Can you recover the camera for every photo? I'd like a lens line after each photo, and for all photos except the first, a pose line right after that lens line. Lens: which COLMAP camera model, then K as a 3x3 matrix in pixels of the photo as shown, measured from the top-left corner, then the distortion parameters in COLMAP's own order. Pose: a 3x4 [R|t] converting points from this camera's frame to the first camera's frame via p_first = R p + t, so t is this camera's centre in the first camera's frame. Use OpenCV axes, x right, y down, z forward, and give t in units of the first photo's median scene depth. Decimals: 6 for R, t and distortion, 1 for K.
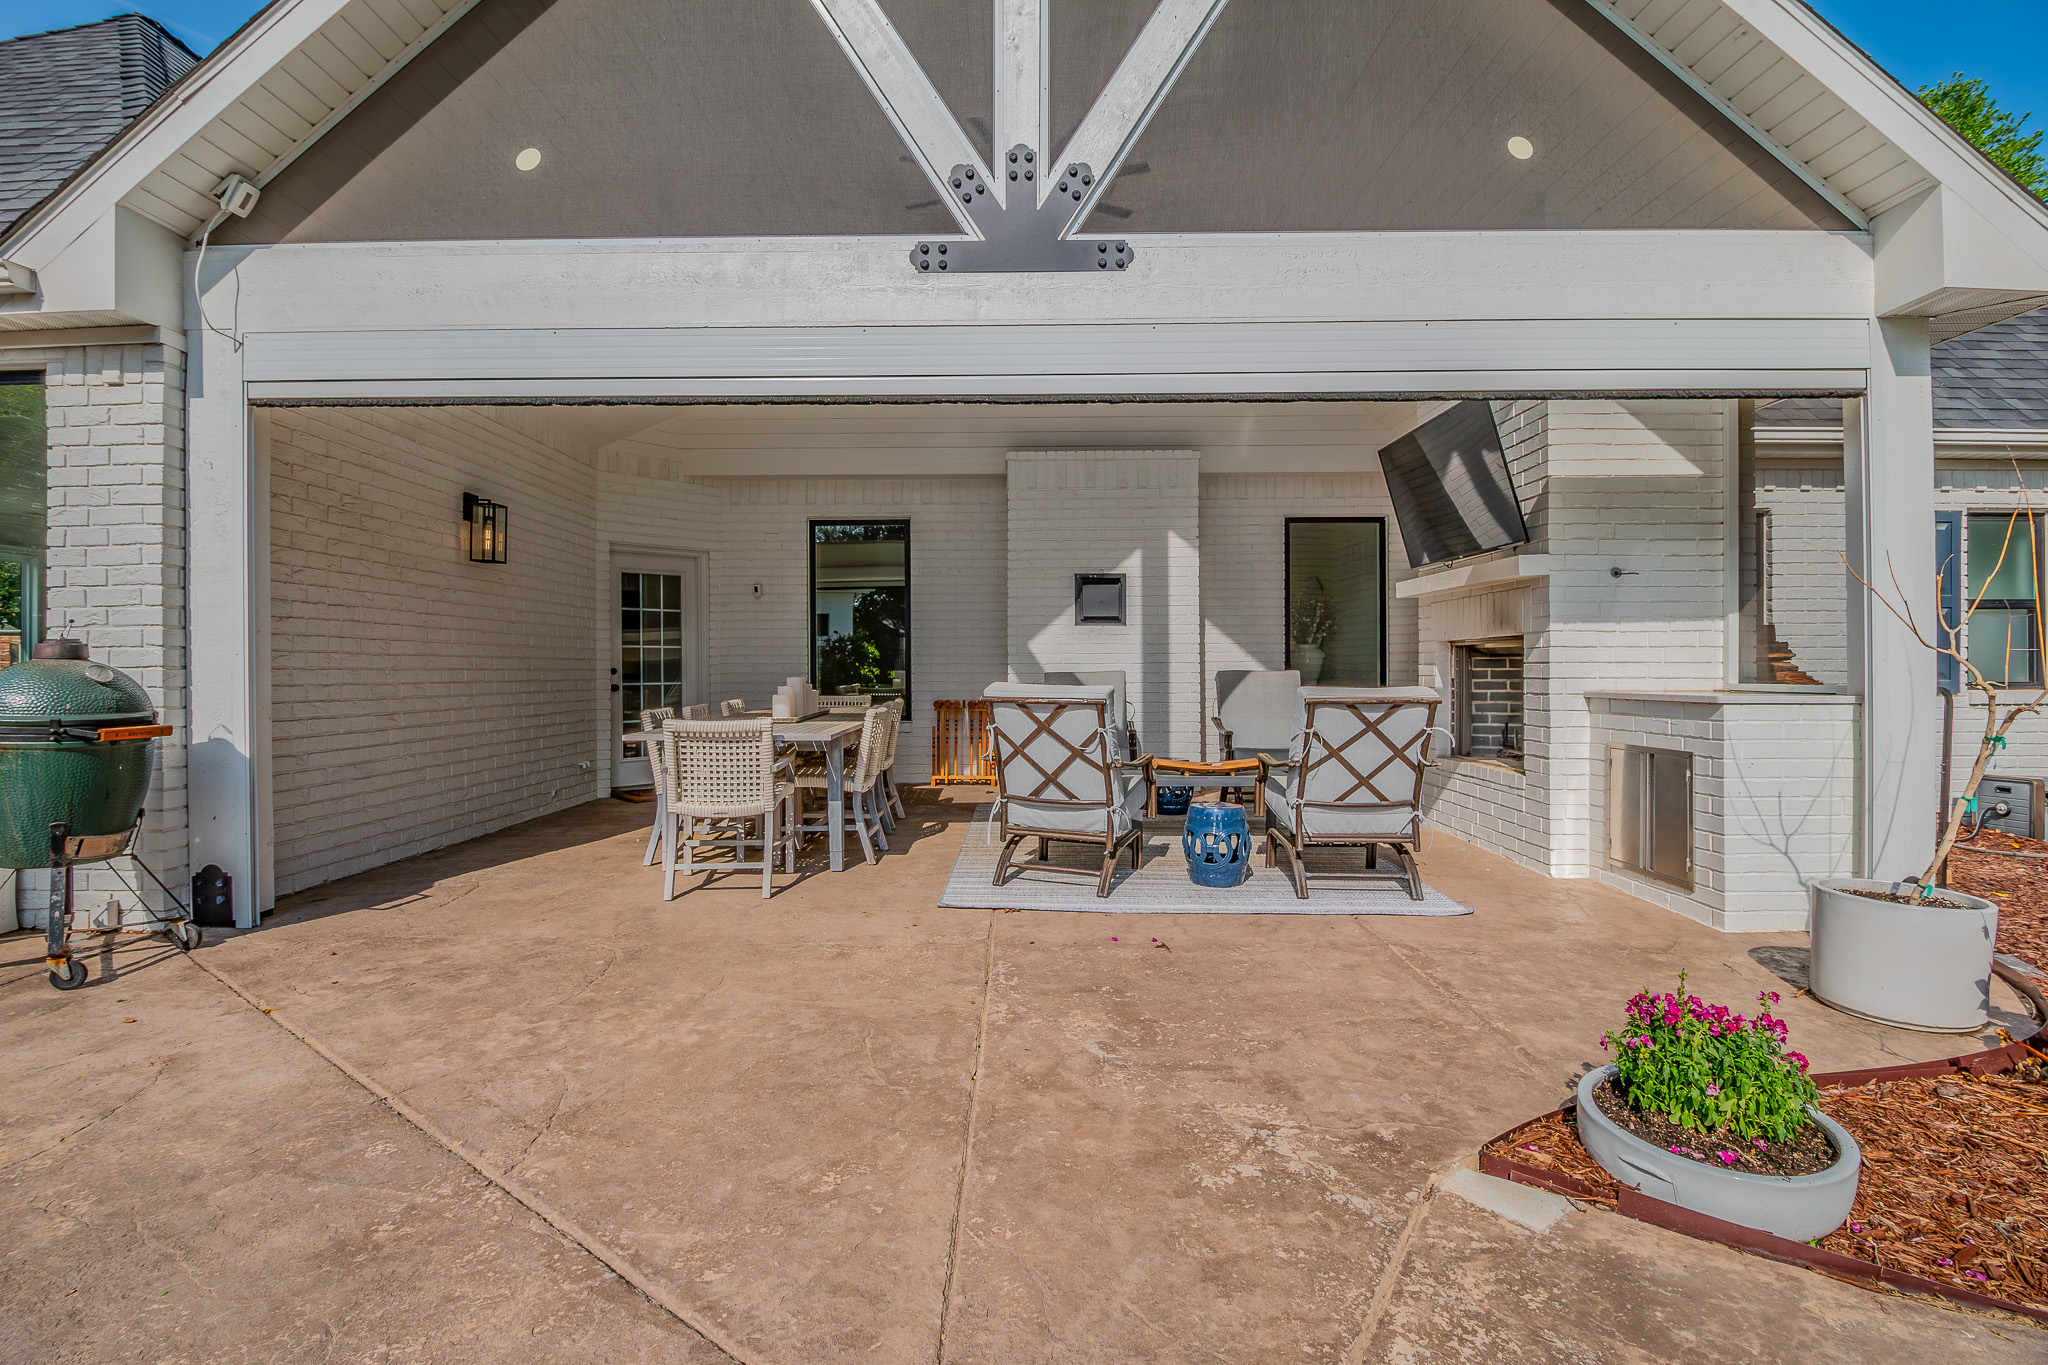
lens RADIAL K [[927.2, 0, 999.0], [0, 927.2, 668.7], [0, 0, 1]] dist [0.002130, -0.013122]
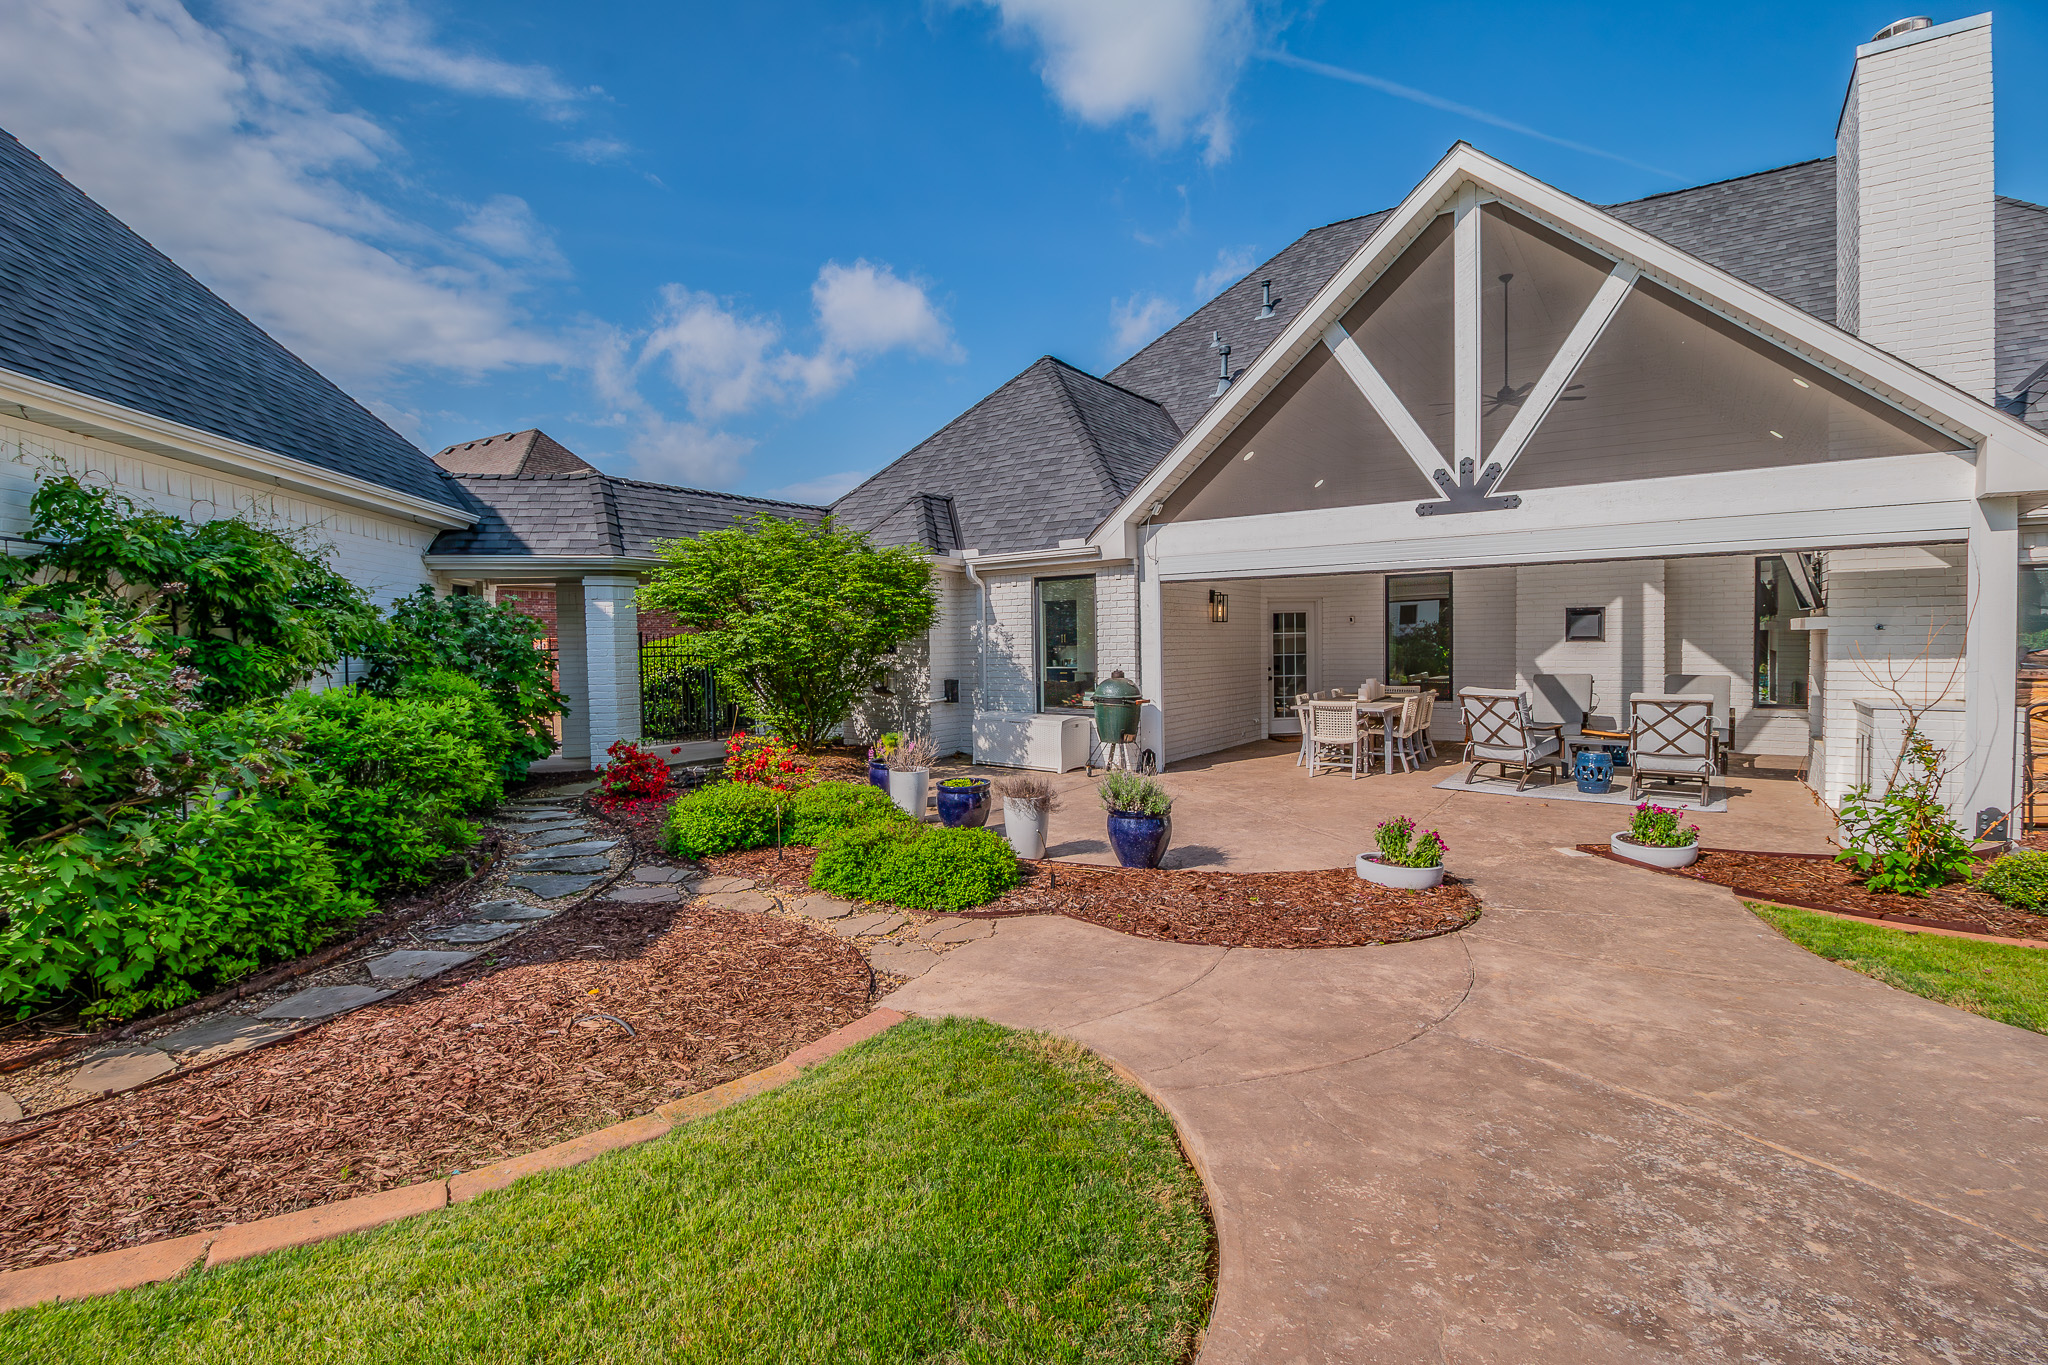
lens RADIAL K [[927.3, 0, 1018.0], [0, 927.3, 676.2], [0, 0, 1]] dist [0.000165, -0.013603]
pose [[0.822641, 0.013021, -0.568412, 0.362219], [0.011273, 0.999168, 0.039203, -0.106223], [0.568450, -0.038658, 0.821809, -1.332447]]
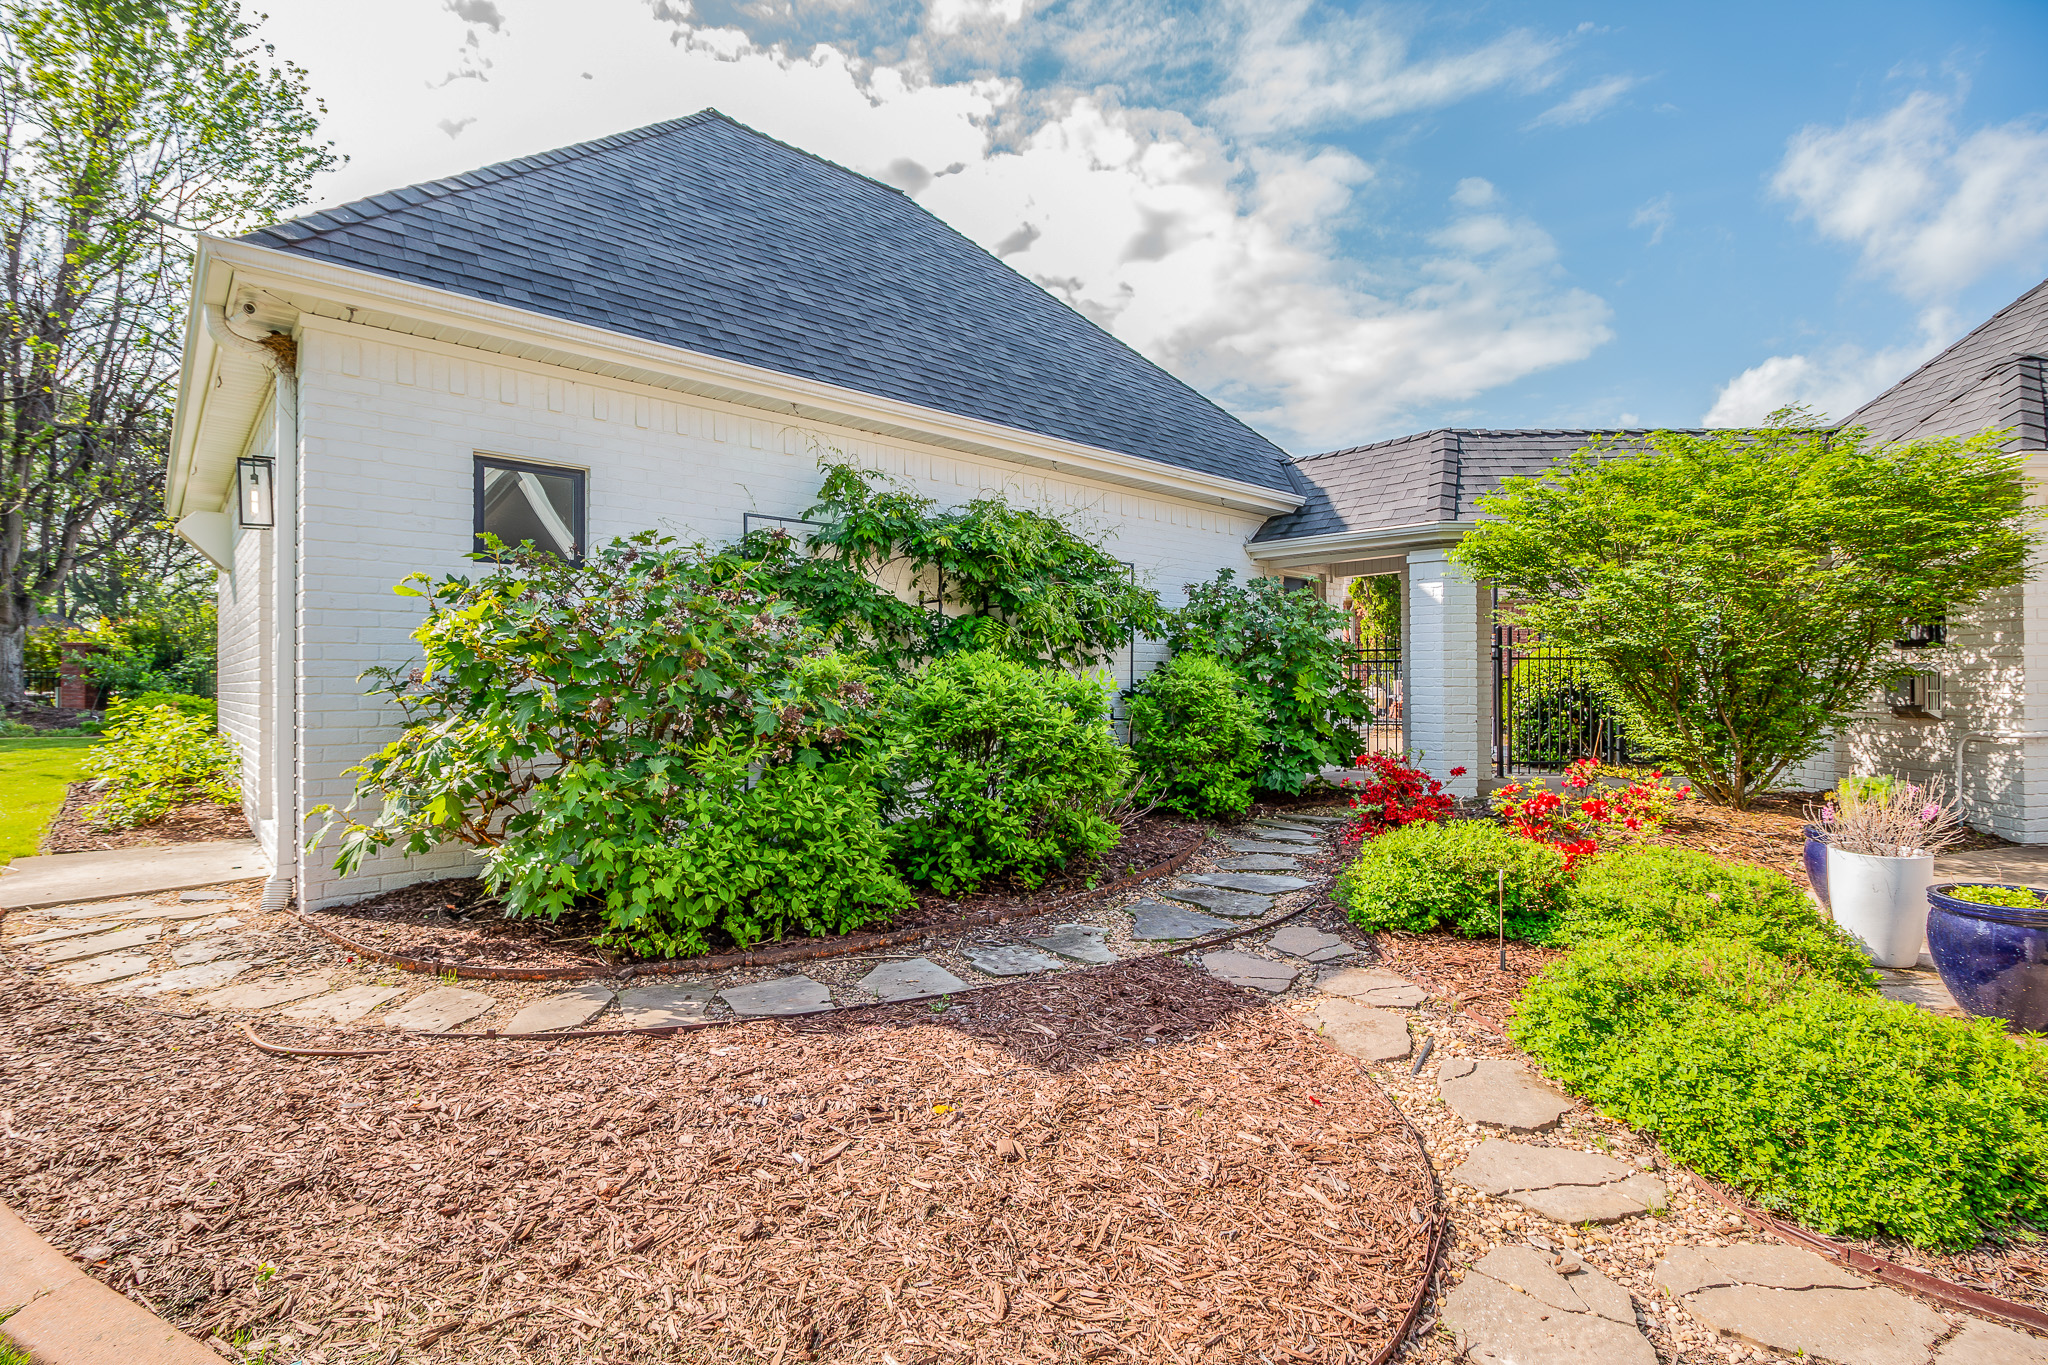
lens RADIAL K [[952.5, 0, 1017.5], [0, 952.5, 651.5], [0, 0, 1]] dist [0.000414, -0.013022]
pose [[-0.016714, -0.026272, -0.999515, 0.066487], [-0.000301, 0.999655, -0.026271, -0.018739], [0.999860, -0.000139, -0.016716, -0.763205]]
